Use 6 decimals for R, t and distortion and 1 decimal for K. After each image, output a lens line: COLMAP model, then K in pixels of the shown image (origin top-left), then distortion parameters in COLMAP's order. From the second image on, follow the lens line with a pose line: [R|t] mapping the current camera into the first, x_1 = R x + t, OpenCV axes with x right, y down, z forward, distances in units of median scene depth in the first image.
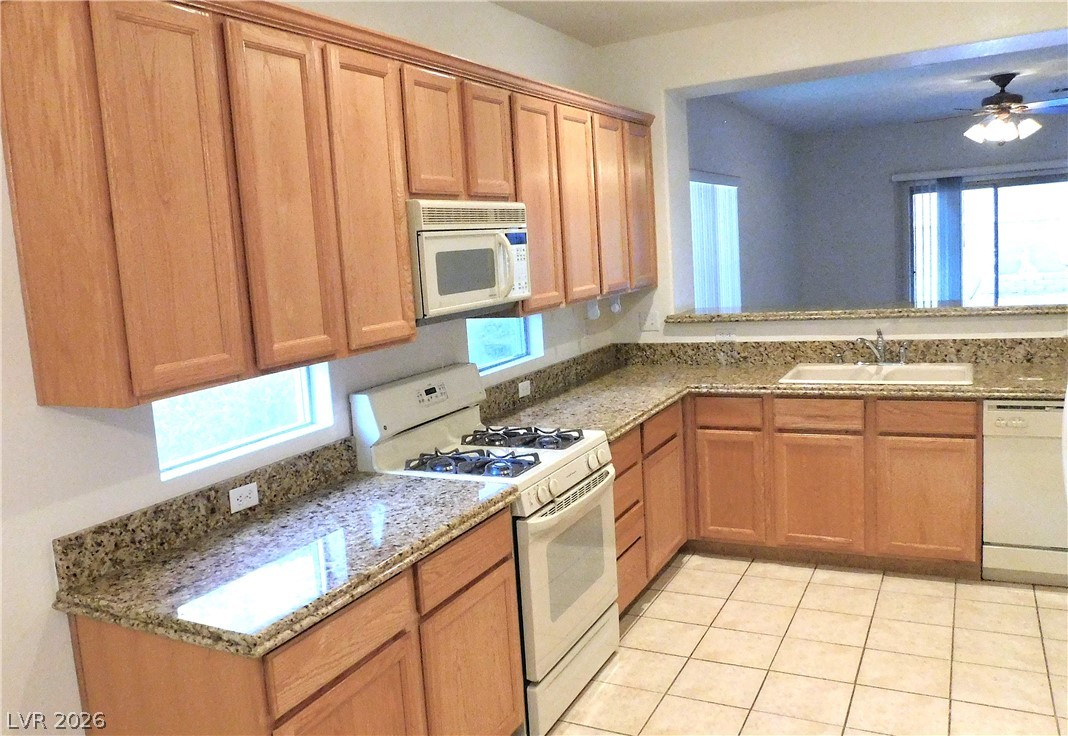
lens RADIAL K [[874.9, 0, 478.8], [0, 874.9, 367.6], [0, 0, 1]] dist [-0.072313, 0.055127]
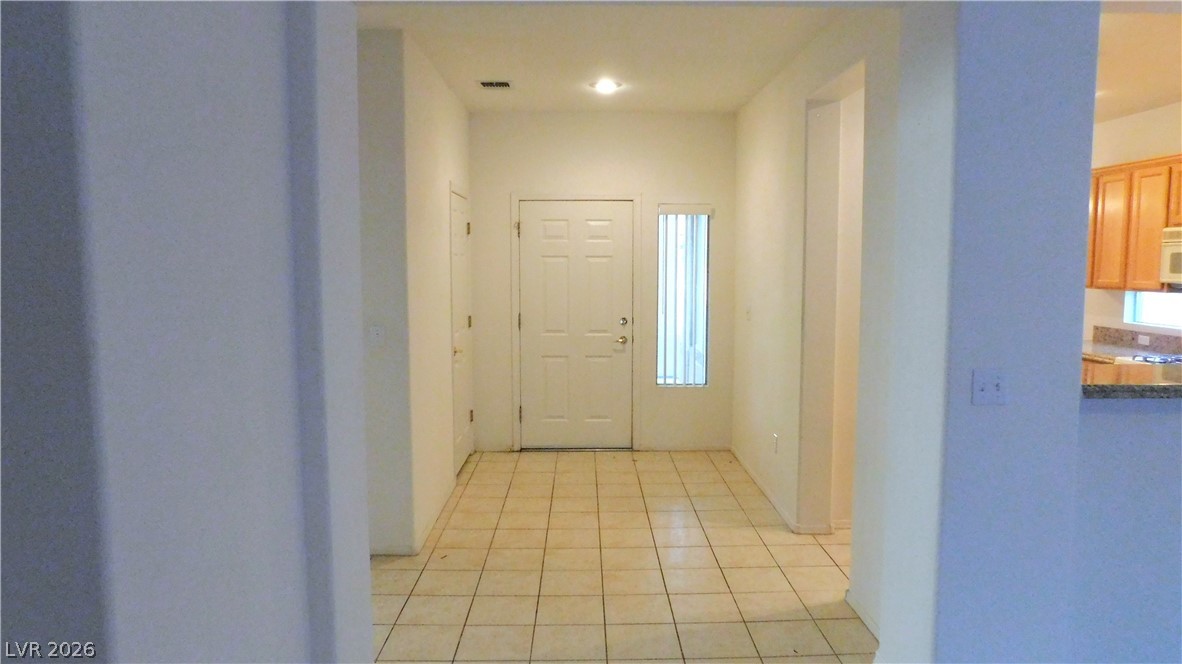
lens RADIAL K [[776.9, 0, 591.3], [0, 776.9, 335.1], [0, 0, 1]] dist [-0.070436, 0.053753]
pose [[-0.863346, 0.123536, -0.489257, 1.495447], [-0.001907, 0.968764, 0.247976, -0.281748], [0.504608, 0.215022, -0.836144, 1.348962]]
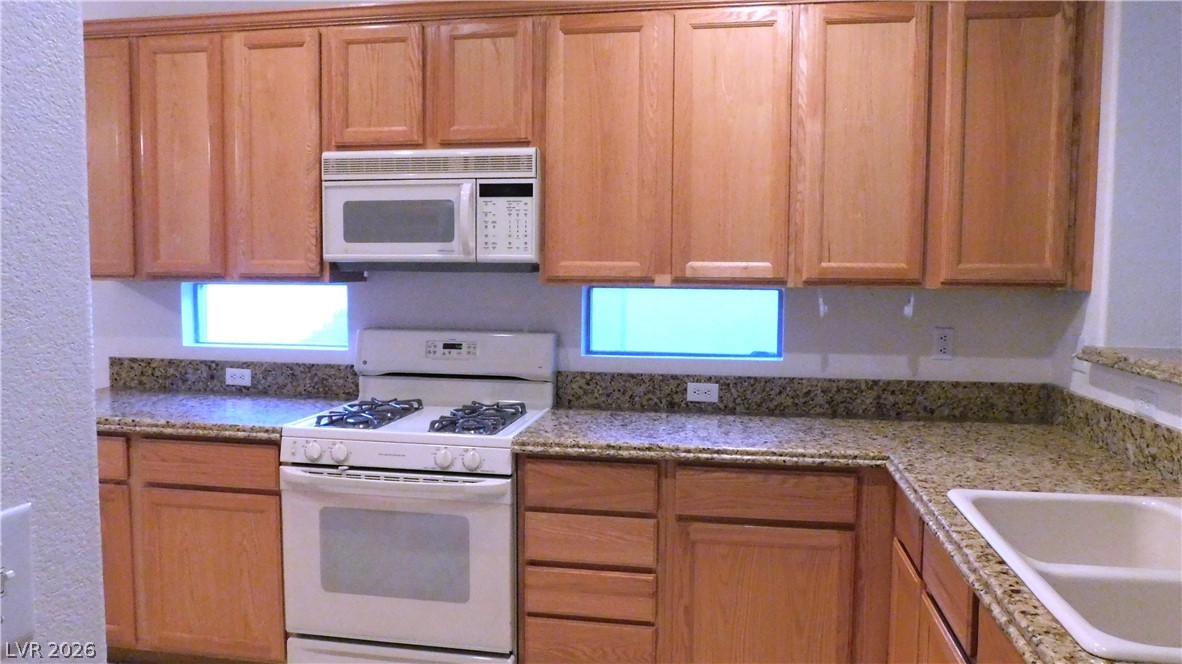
lens RADIAL K [[835.4, 0, 595.7], [0, 835.4, 329.2], [0, 0, 1]] dist [-0.069059, 0.044631]
pose [[0.334046, 0.141861, -0.931820, 0.728433], [-0.156815, 0.983195, 0.093466, -0.087664], [0.929420, 0.114901, 0.350679, 0.687471]]
